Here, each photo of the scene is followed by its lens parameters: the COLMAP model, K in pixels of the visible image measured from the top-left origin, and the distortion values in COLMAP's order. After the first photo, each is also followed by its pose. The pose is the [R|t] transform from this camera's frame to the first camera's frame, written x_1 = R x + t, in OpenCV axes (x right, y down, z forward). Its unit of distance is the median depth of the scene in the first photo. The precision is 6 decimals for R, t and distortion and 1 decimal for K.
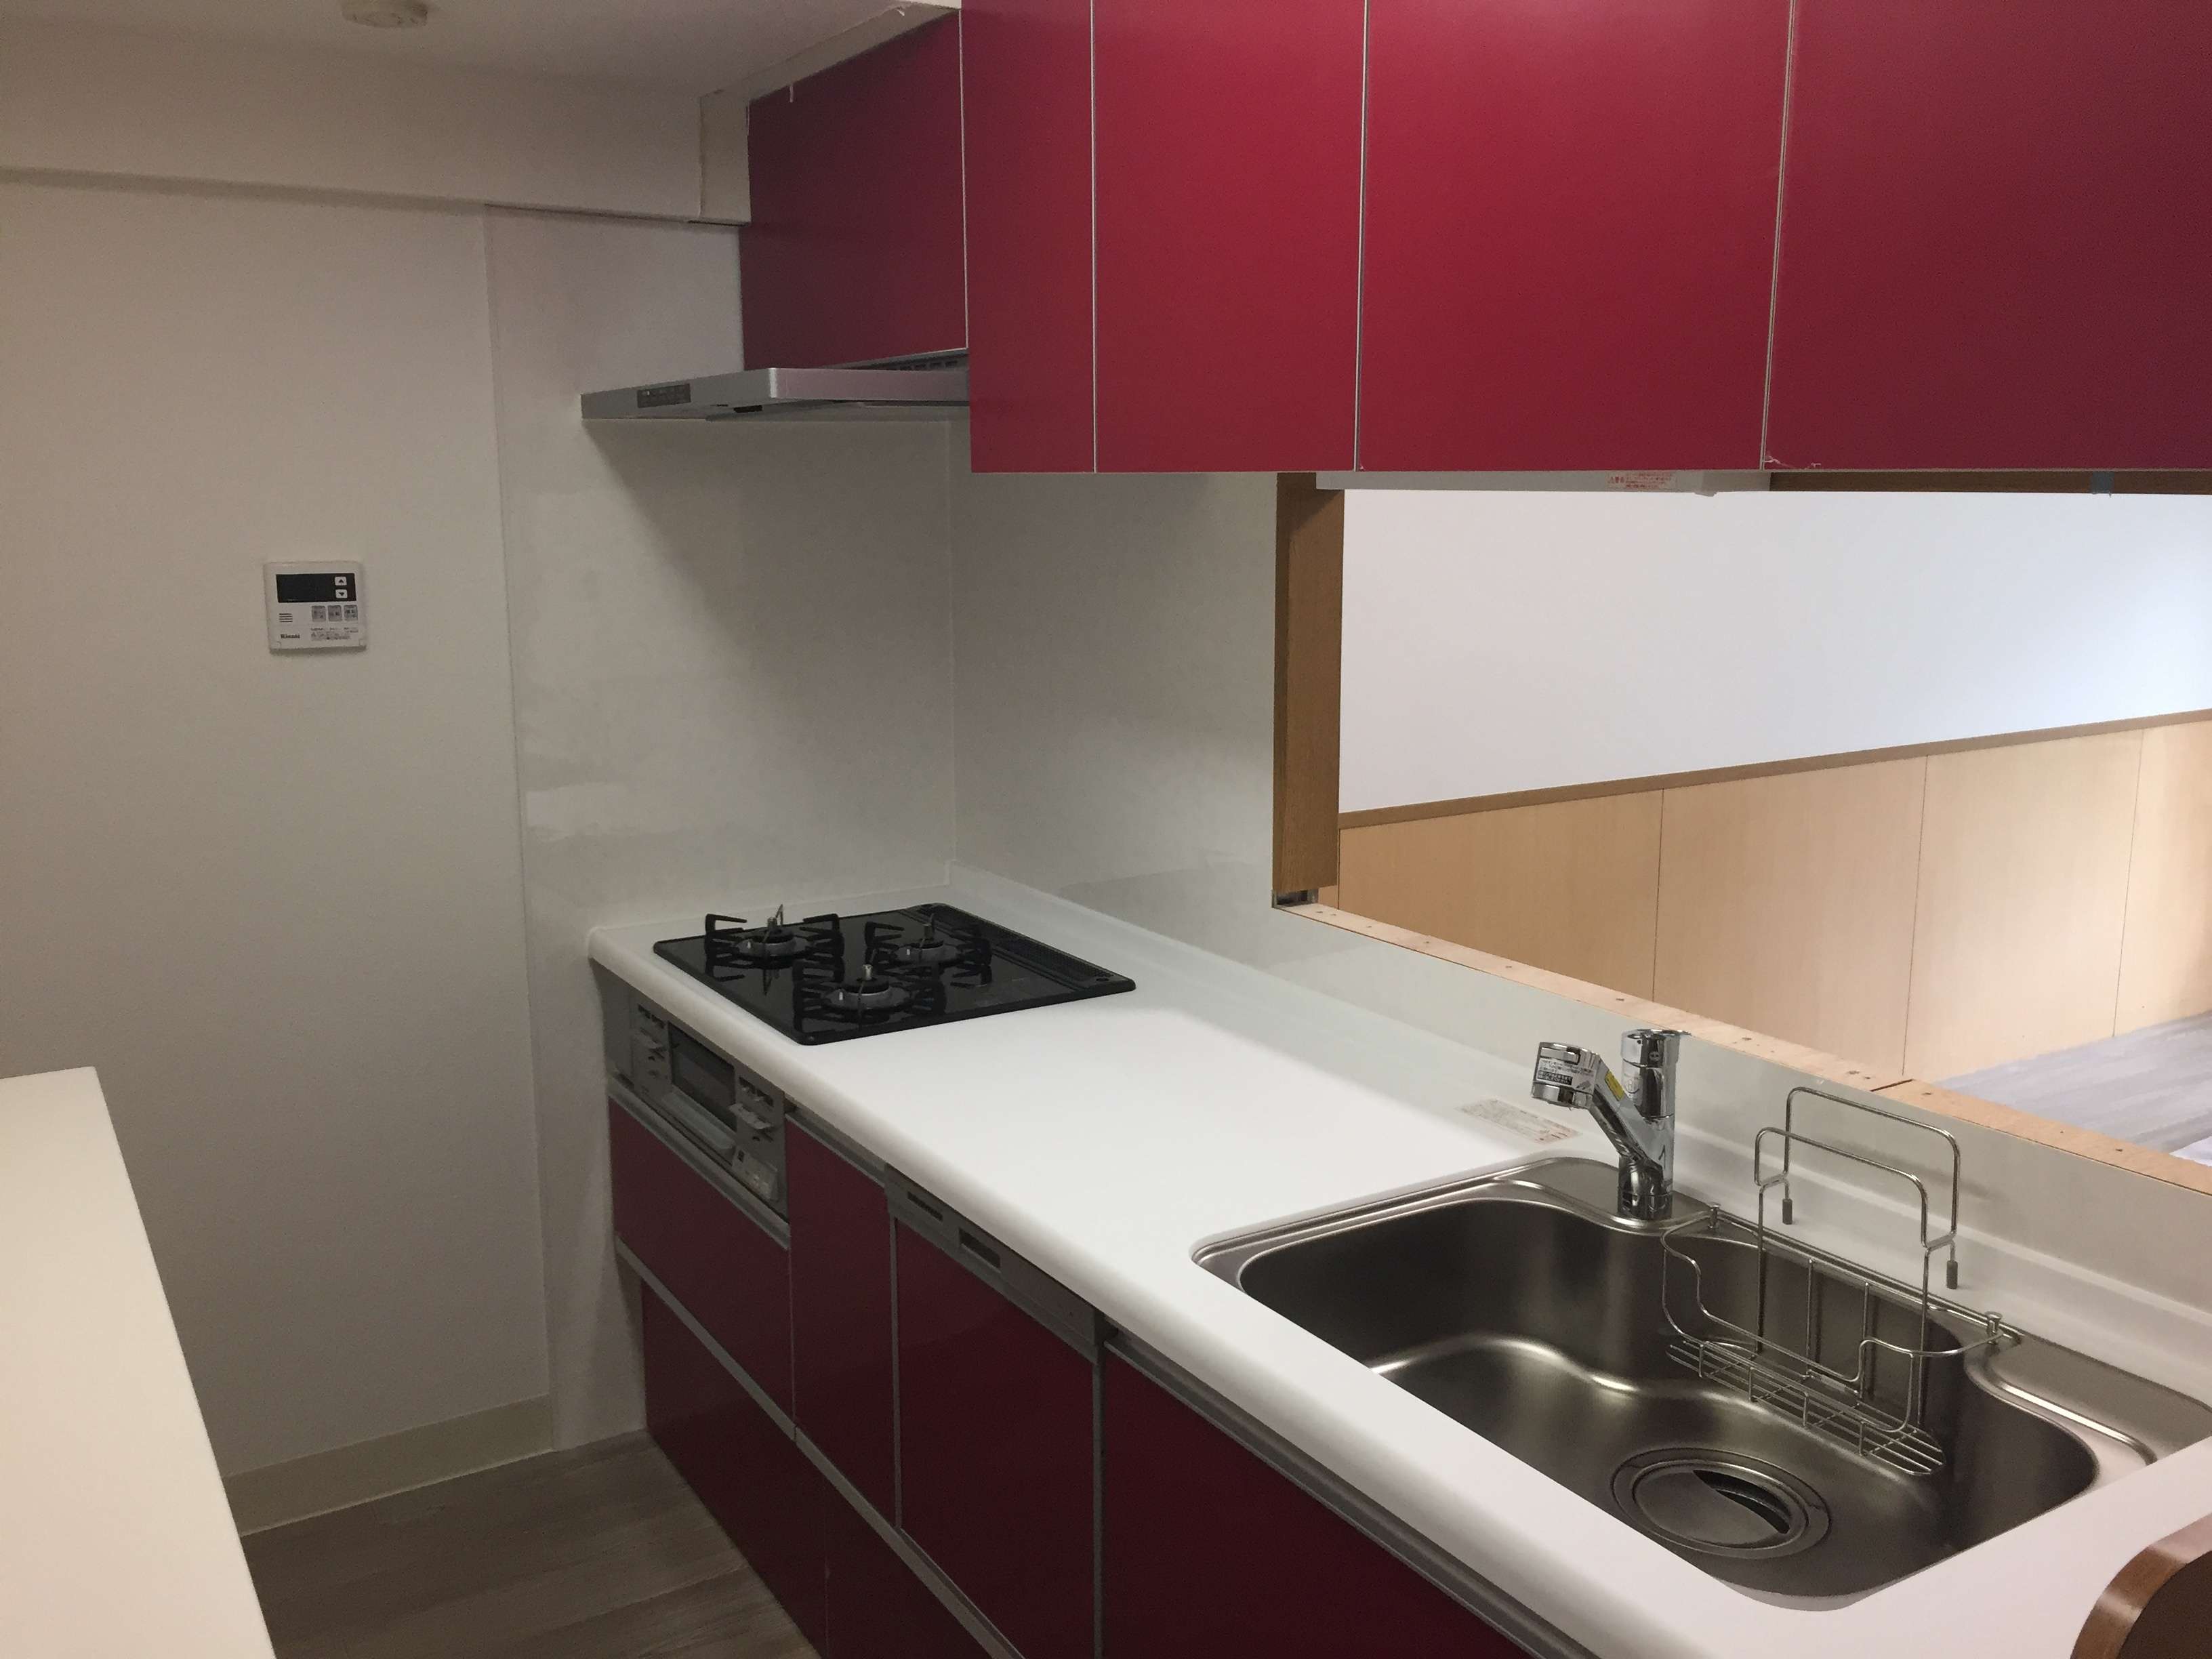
lens RADIAL K [[1890.4, 0, 1106.0], [0, 1890.4, 829.5], [0, 0, 1]] dist [0.060513, 0.005104]
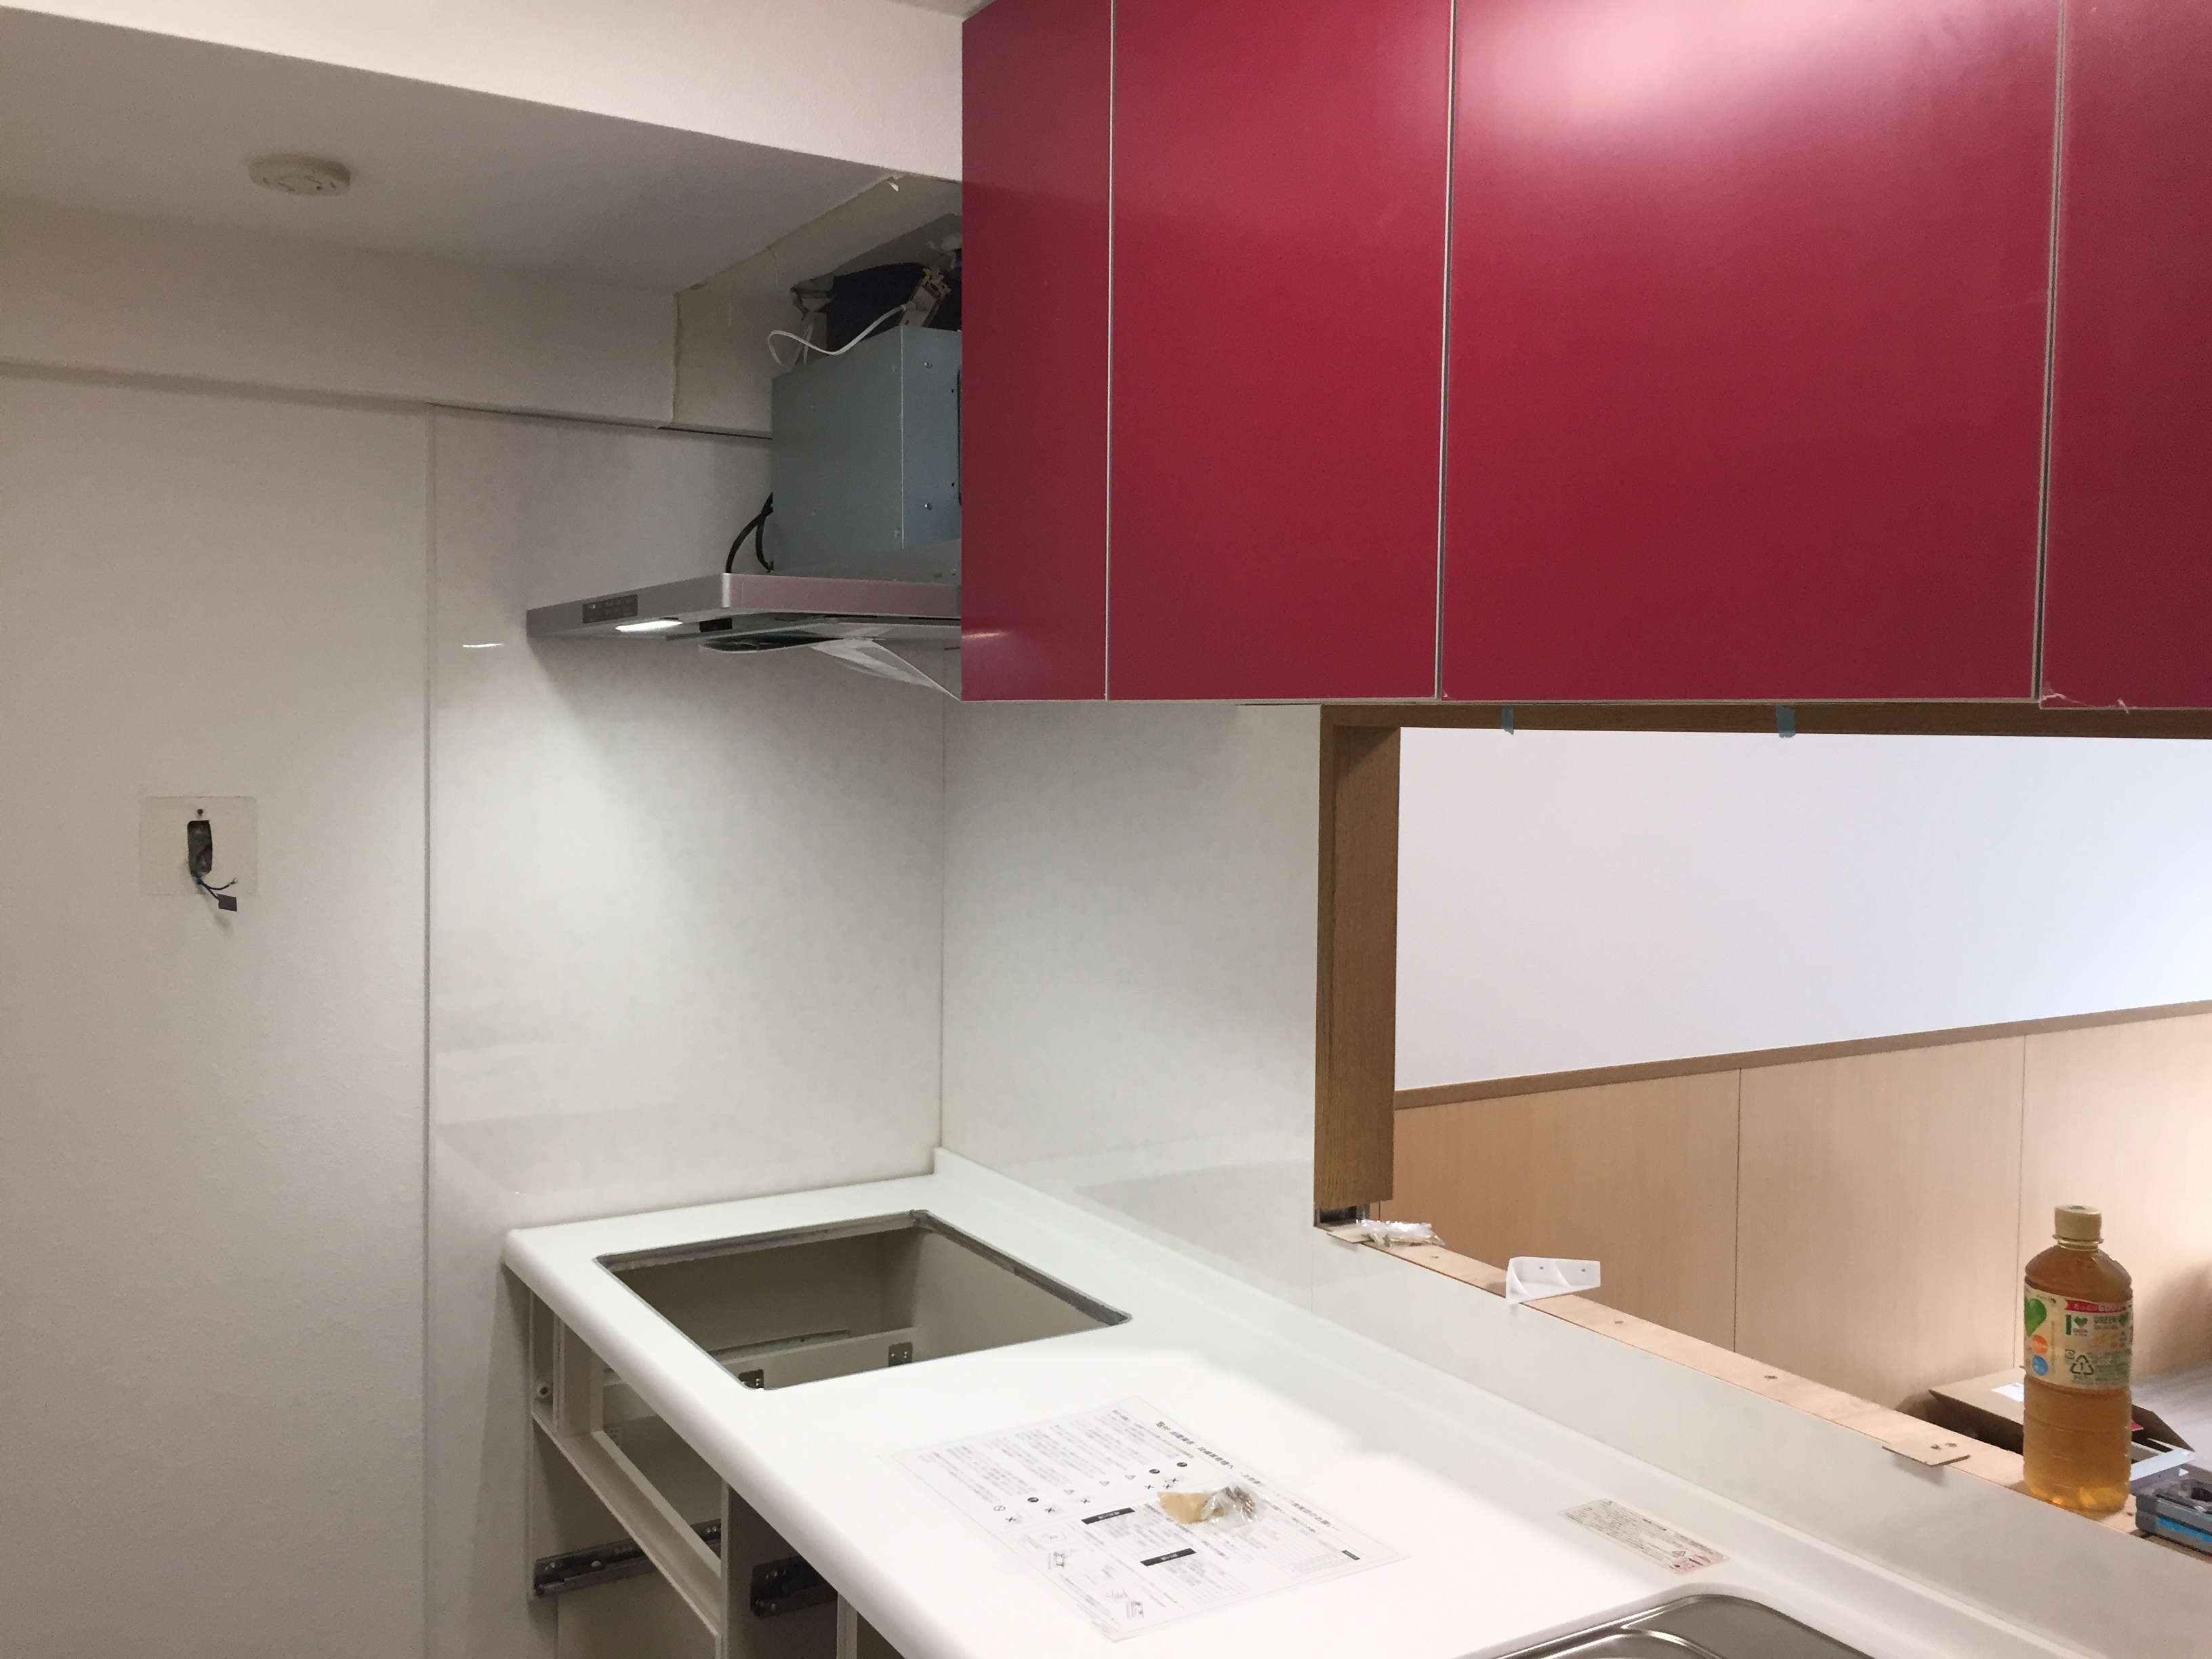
lens RADIAL K [[1890.4, 0, 1106.0], [0, 1890.4, 829.5], [0, 0, 1]] dist [0.060513, 0.005104]
pose [[0.999866, 0.015110, -0.006373, 0.000494], [-0.015796, 0.991835, -0.126547, -0.024120], [0.004409, 0.126631, 0.991940, 0.163797]]
